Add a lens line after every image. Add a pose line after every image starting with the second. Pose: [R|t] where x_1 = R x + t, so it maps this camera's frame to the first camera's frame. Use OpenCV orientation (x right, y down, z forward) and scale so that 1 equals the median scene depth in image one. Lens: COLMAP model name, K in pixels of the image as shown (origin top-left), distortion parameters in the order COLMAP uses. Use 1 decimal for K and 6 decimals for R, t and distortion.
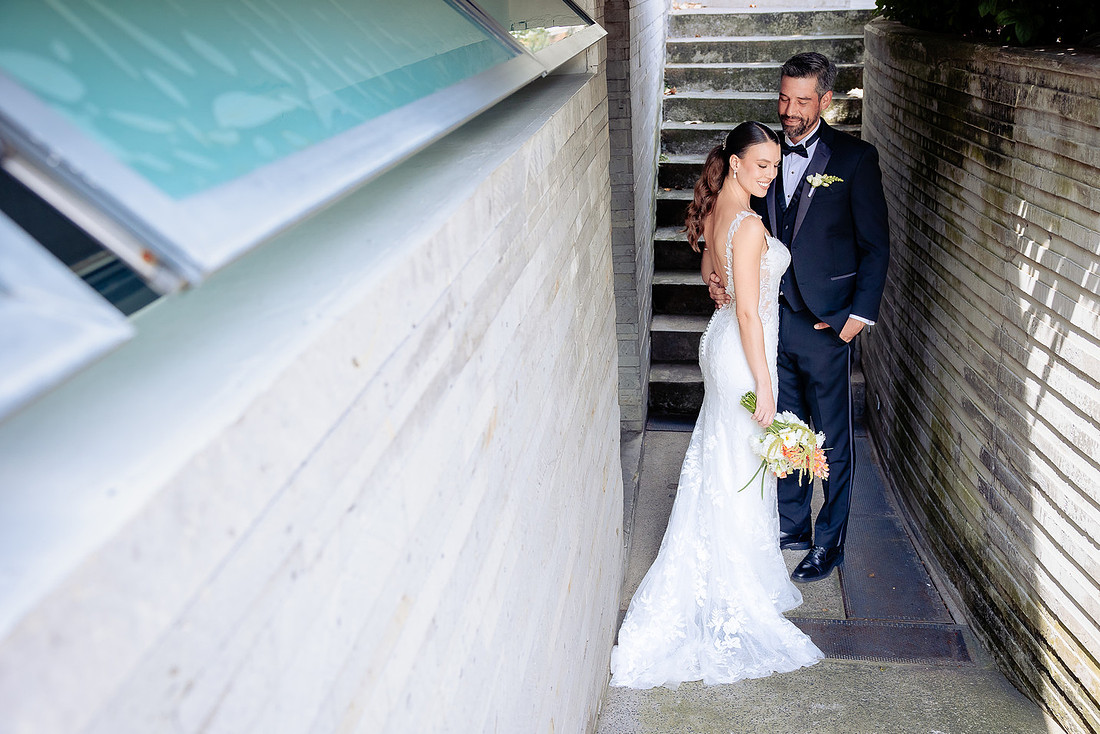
lens RADIAL K [[1124.7, 0, 552.0], [0, 1124.7, 369.0], [0, 0, 1]] dist [0.007607, 0.000000]
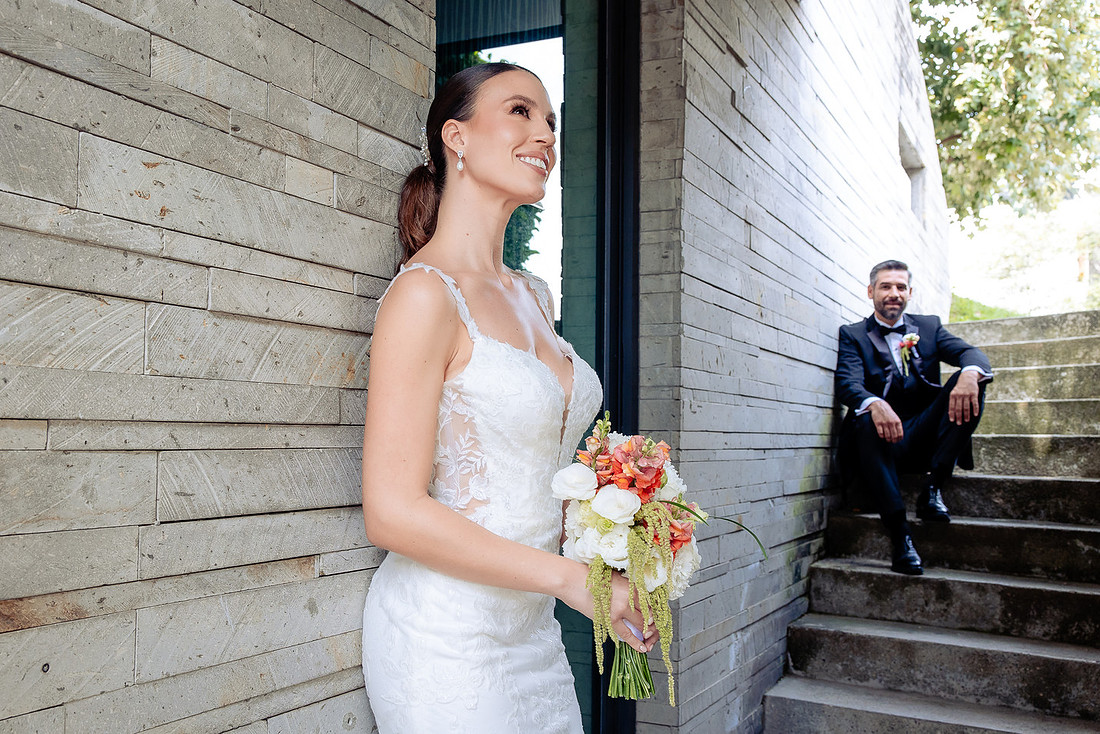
lens RADIAL K [[1095.1, 0, 507.2], [0, 1095.1, 374.7], [0, 0, 1]] dist [0.007404, 0.000000]
pose [[0.939514, 0.056235, -0.337863, 0.107460], [-0.176879, 0.924375, -0.338000, 0.020938], [0.293305, 0.377317, 0.878410, 0.291014]]
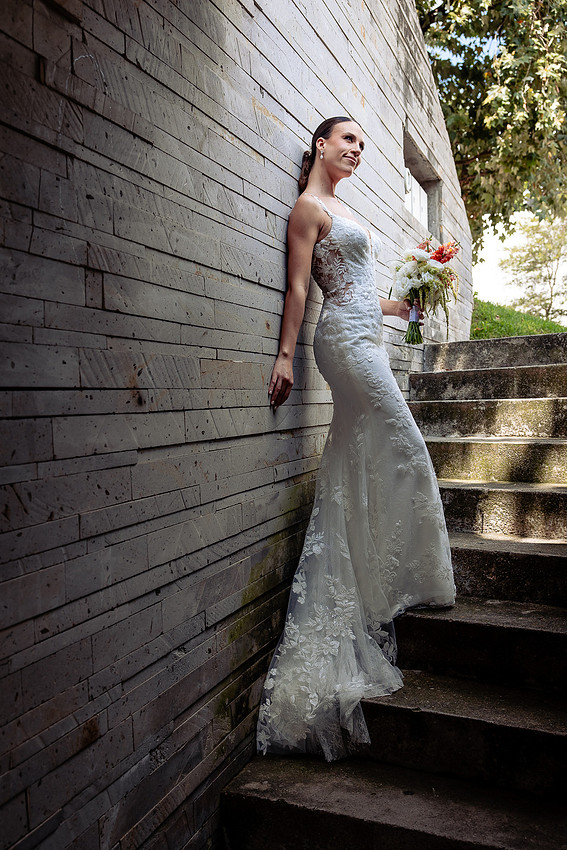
lens RADIAL K [[869.1, 0, 286.4], [0, 869.1, 424.7], [0, 0, 1]] dist [0.007607, 0.000000]
pose [[0.979990, 0.036573, -0.195659, 0.139863], [-0.091072, 0.956436, -0.277372, -0.097056], [0.176991, 0.289641, 0.940629, 0.478270]]
